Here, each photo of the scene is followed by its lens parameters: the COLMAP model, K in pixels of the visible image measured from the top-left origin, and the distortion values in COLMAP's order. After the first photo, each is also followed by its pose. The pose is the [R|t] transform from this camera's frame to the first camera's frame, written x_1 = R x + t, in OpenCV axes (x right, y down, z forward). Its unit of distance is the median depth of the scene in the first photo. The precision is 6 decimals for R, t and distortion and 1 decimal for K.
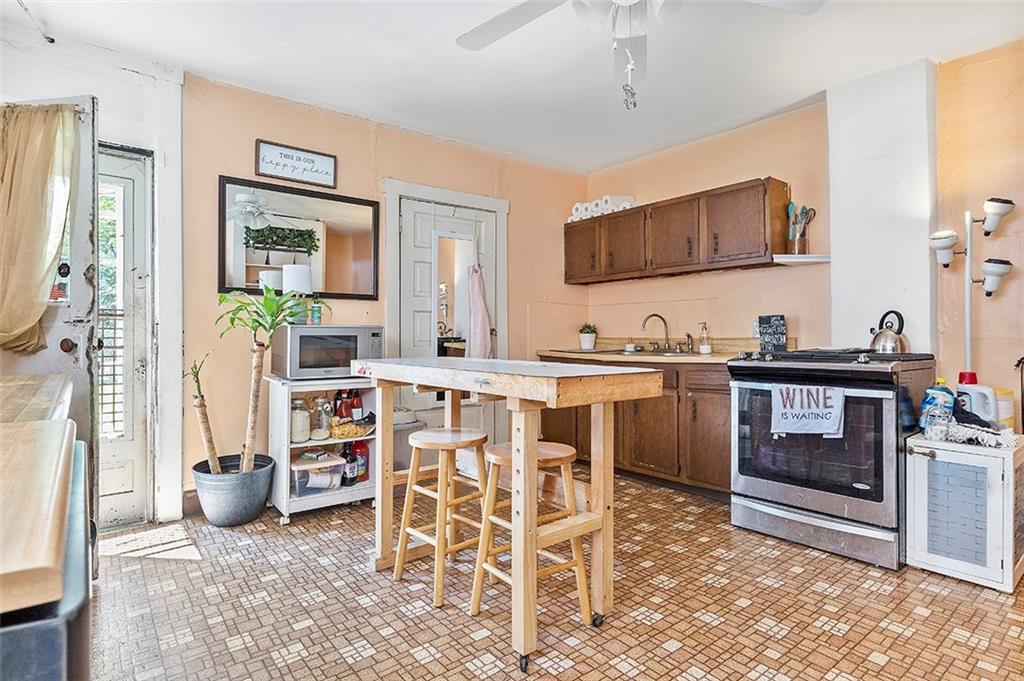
lens RADIAL K [[547.0, 0, 511.8], [0, 547.0, 334.7], [0, 0, 1]] dist [0.015520, 0.000511]
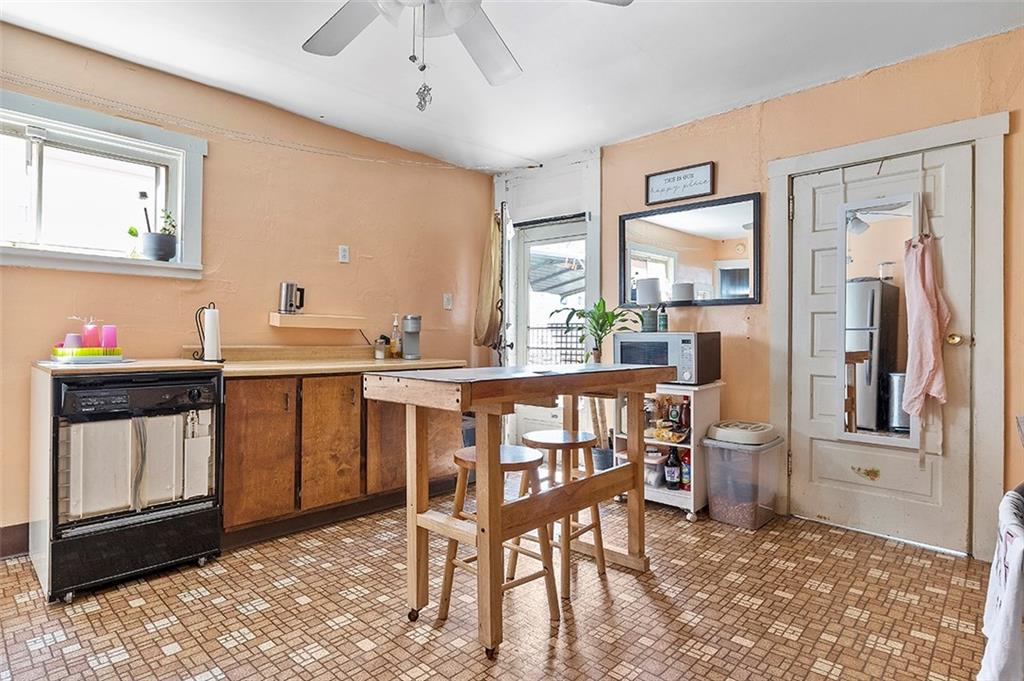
lens RADIAL K [[547.0, 0, 510.9], [0, 547.0, 337.7], [0, 0, 1]] dist [0.015520, 0.000511]
pose [[0.136759, -0.000123, -0.990604, 0.673779], [-0.012251, 0.999923, -0.001815, -0.001136], [0.990529, 0.012384, 0.136747, 0.560437]]
